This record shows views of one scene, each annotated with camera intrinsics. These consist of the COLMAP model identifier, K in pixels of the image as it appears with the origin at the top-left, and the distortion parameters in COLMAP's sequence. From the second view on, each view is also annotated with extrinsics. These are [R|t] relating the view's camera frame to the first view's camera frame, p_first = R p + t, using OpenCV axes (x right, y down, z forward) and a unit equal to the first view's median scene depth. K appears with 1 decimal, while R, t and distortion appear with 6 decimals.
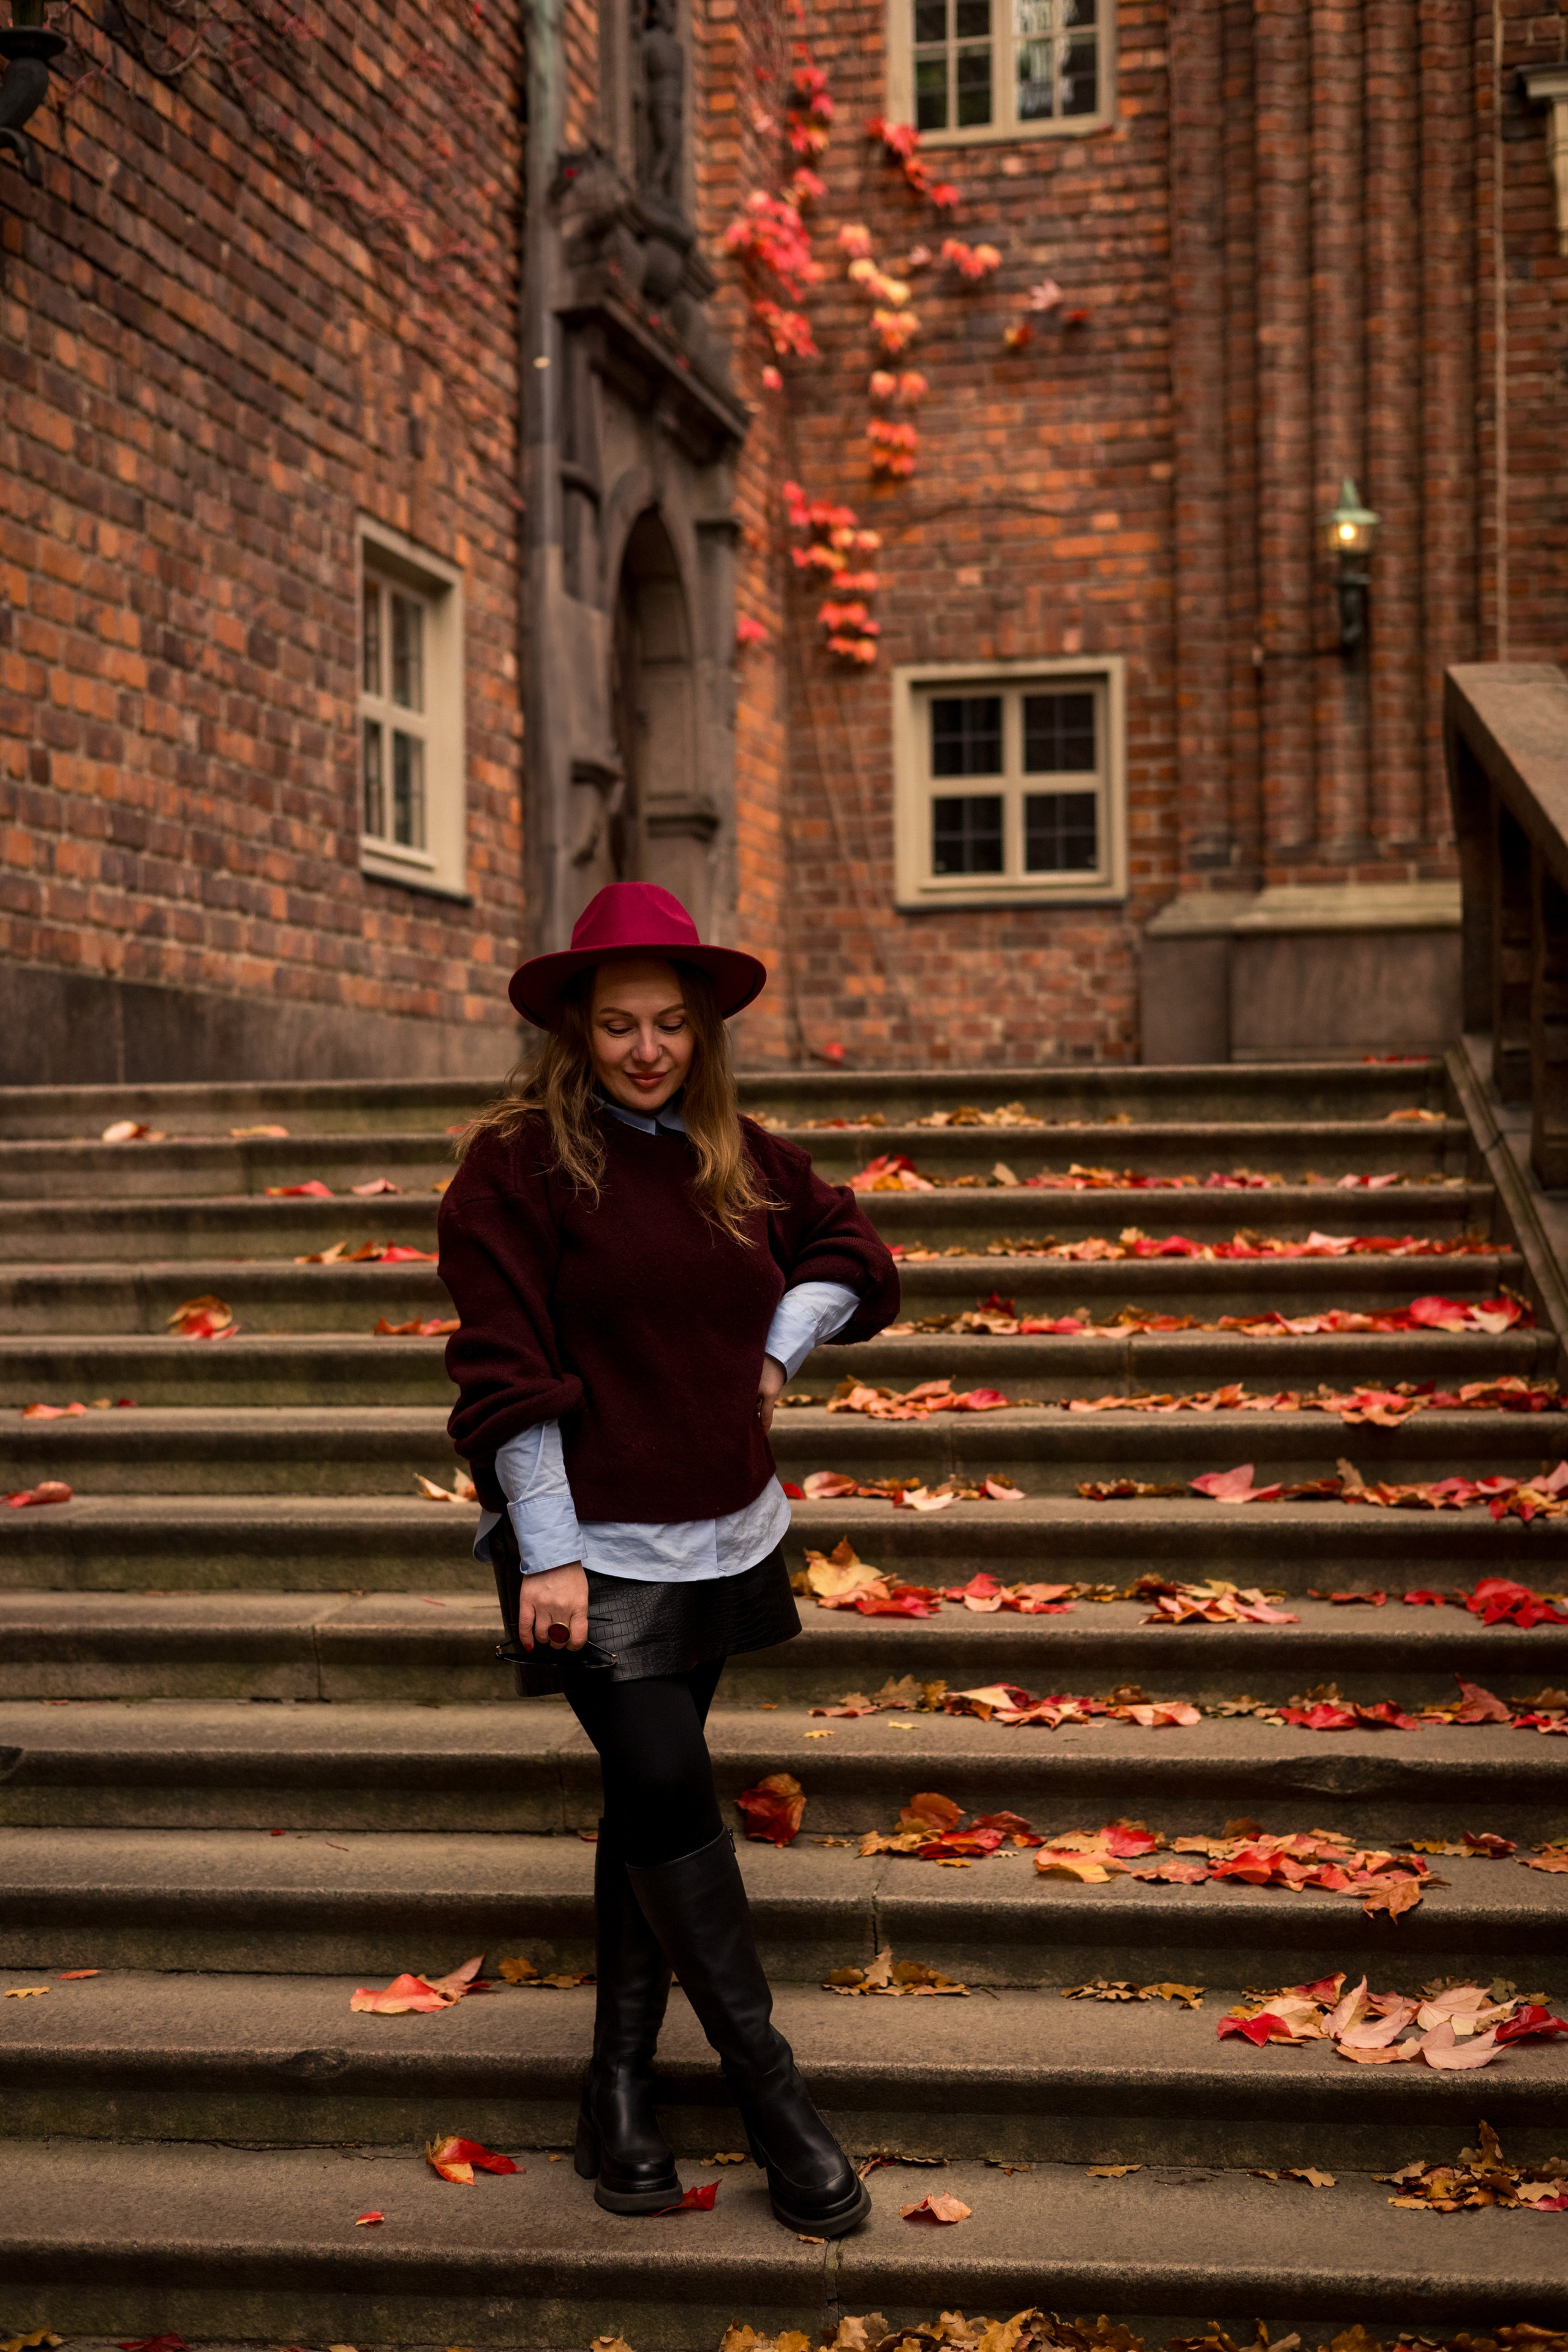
lens RADIAL K [[3405.0, 0, 784.0], [0, 3405.0, 1176.0], [0, 0, 1]] dist [0.003187, 0.108038]
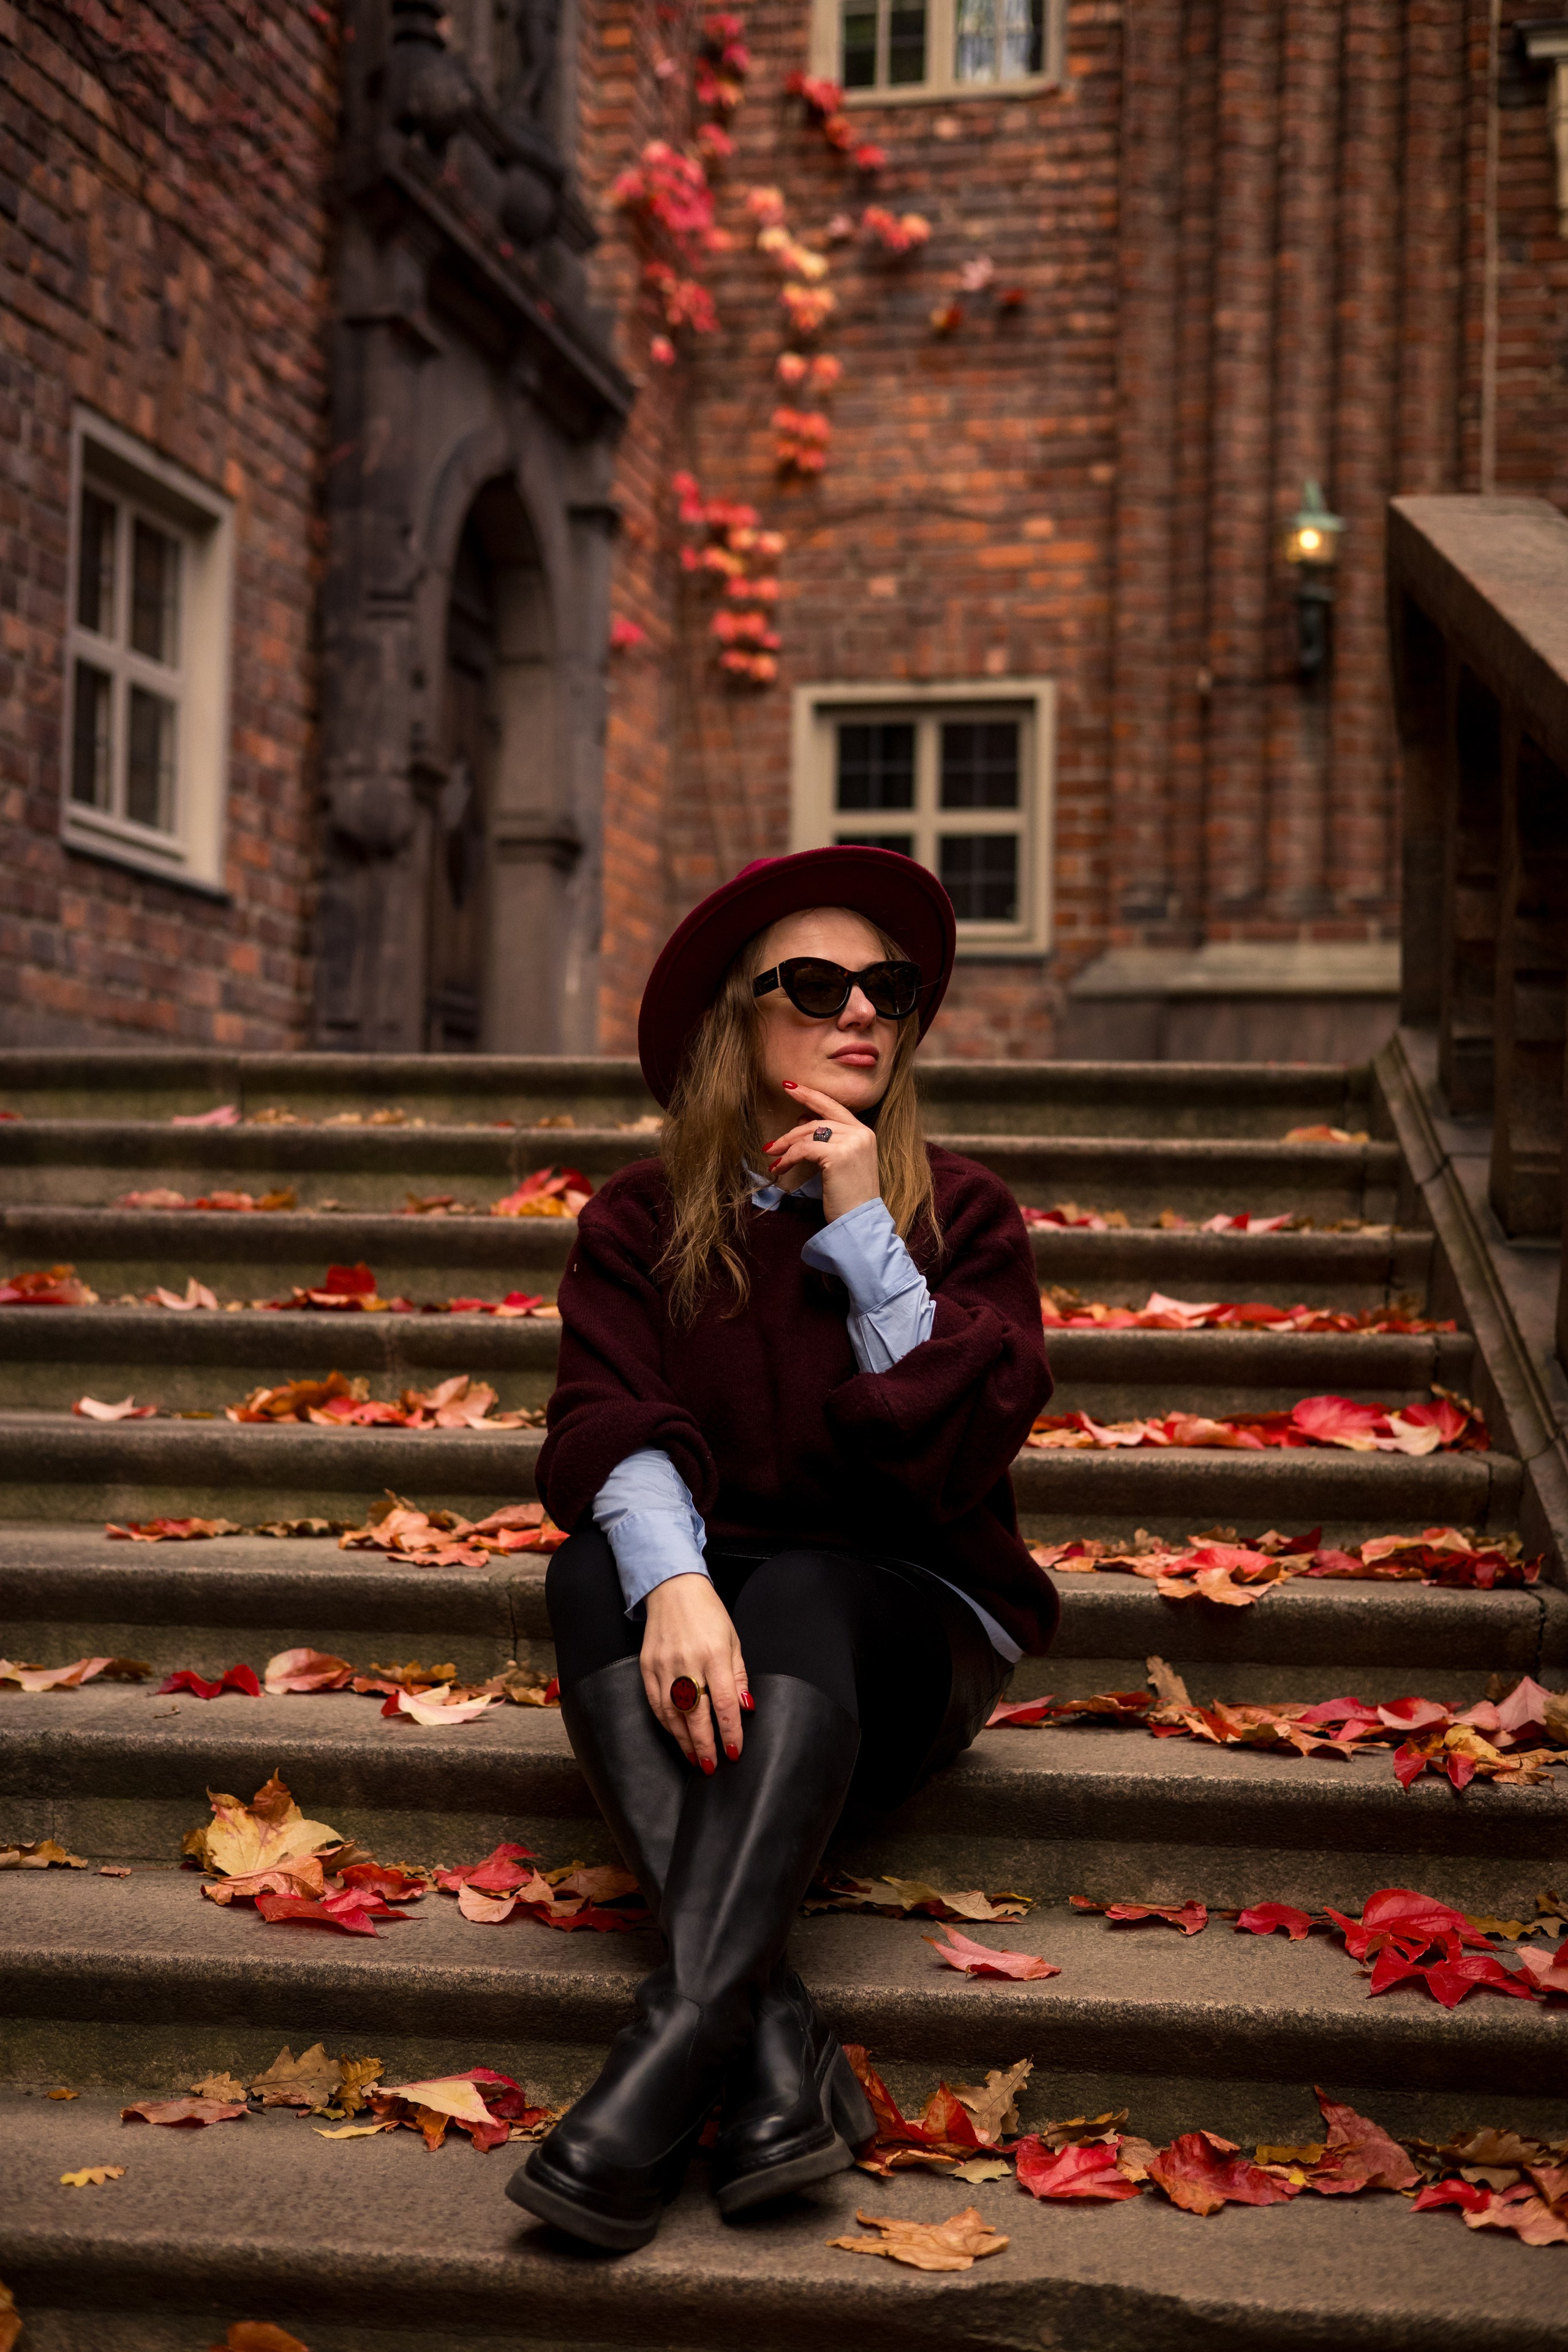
lens RADIAL K [[3339.4, 0, 784.0], [0, 3339.4, 1176.0], [0, 0, 1]] dist [0.010930, 0.038155]
pose [[0.999446, 0.033215, 0.002030, 0.042902], [-0.033127, 0.998876, -0.033888, 0.009457], [-0.003153, 0.033801, 0.999424, 0.186841]]
